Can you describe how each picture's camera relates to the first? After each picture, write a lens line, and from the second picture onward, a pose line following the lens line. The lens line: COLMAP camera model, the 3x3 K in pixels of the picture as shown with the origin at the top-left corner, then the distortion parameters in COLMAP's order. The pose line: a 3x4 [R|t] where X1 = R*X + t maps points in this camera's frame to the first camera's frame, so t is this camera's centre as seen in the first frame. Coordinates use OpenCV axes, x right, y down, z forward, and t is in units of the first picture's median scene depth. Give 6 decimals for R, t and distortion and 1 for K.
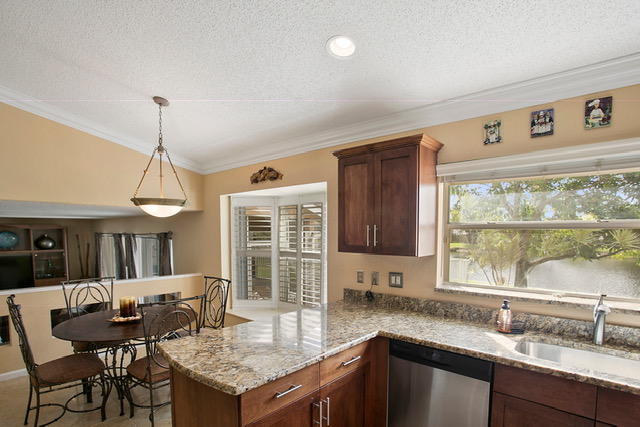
lens RADIAL K [[318.4, 0, 332.9], [0, 318.4, 272.0], [0, 0, 1]] dist [-0.028108, 0.004050]
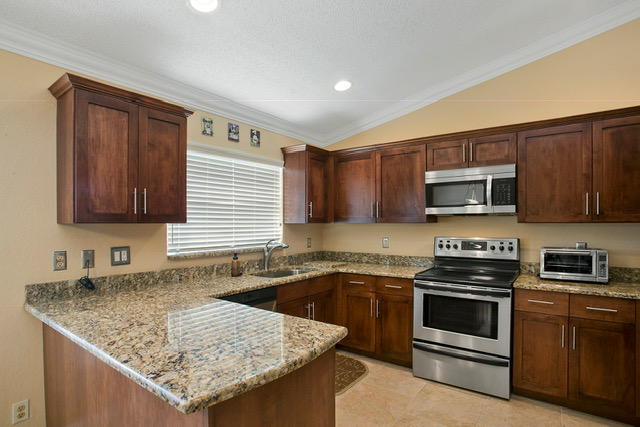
lens RADIAL K [[325.0, 0, 317.6], [0, 325.0, 223.8], [0, 0, 1]] dist [-0.044889, 0.001847]
pose [[-0.045641, -0.012763, 0.998876, -0.722742], [0.123803, 0.992138, 0.018333, -0.010845], [-0.991257, 0.124500, -0.043702, 0.562056]]
